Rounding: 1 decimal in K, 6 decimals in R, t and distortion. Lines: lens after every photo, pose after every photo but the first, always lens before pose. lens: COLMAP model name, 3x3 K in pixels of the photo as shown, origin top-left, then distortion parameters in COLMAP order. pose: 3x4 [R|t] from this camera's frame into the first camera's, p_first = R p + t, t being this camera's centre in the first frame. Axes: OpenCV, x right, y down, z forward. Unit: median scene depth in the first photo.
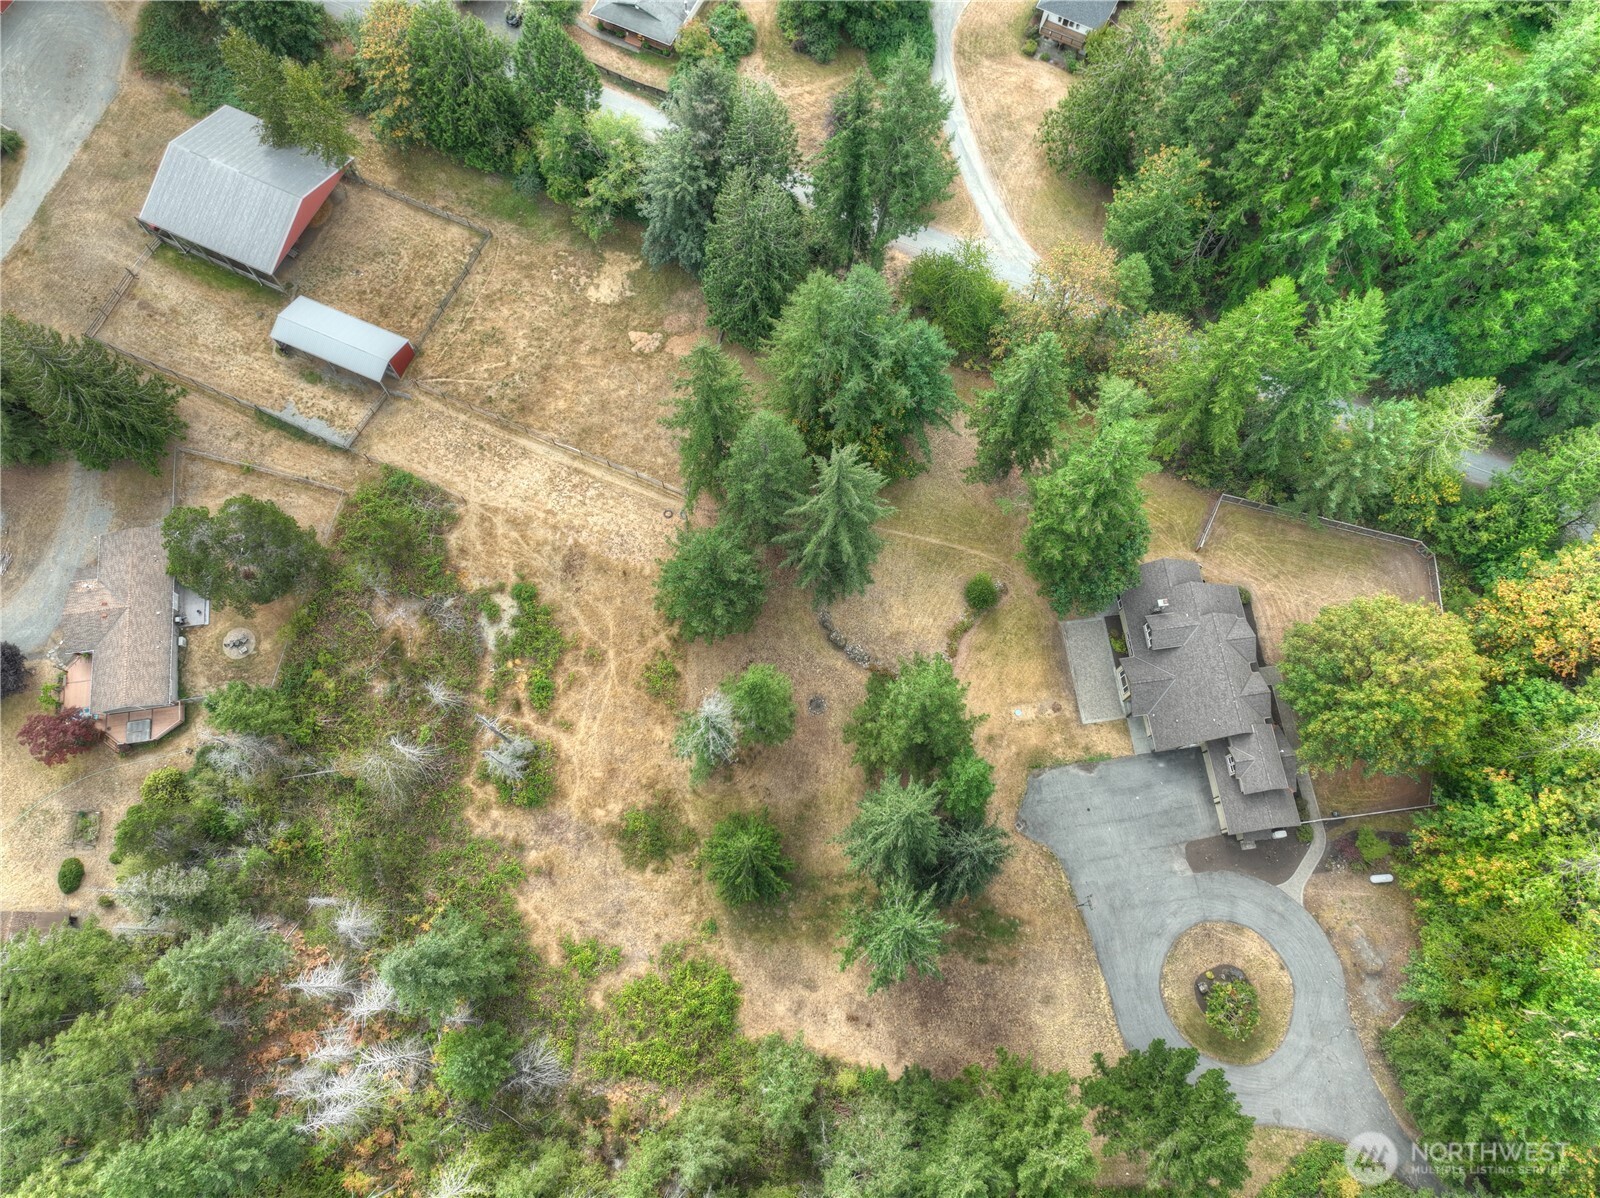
lens RADIAL K [[1090.5, 0, 800.0], [0, 1090.5, 599.0], [0, 0, 1]] dist [0.009460, 0.002309]
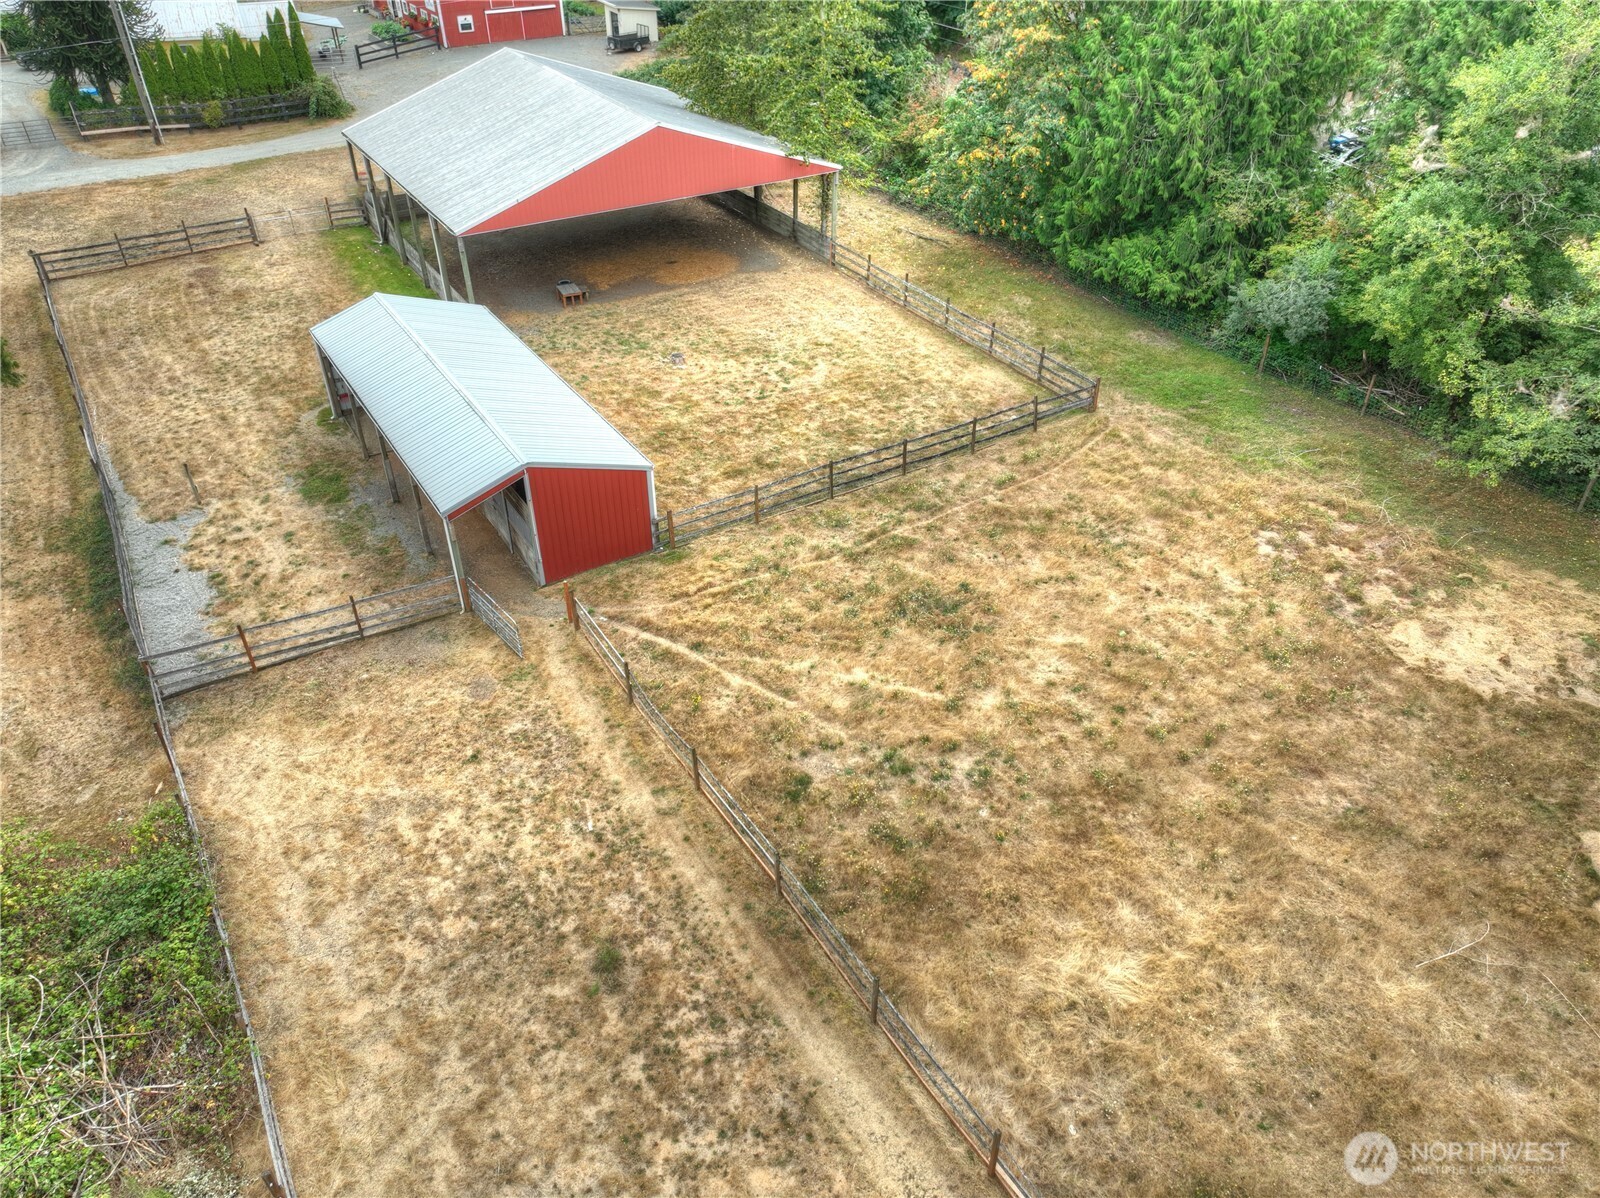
lens RADIAL K [[1090.5, 0, 800.0], [0, 1090.5, 599.0], [0, 0, 1]] dist [0.009460, 0.002309]
pose [[0.828070, 0.304574, -0.470675, -0.198313], [-0.526101, 0.712233, -0.464695, -0.113602], [0.193696, 0.632423, 0.750016, 0.824289]]
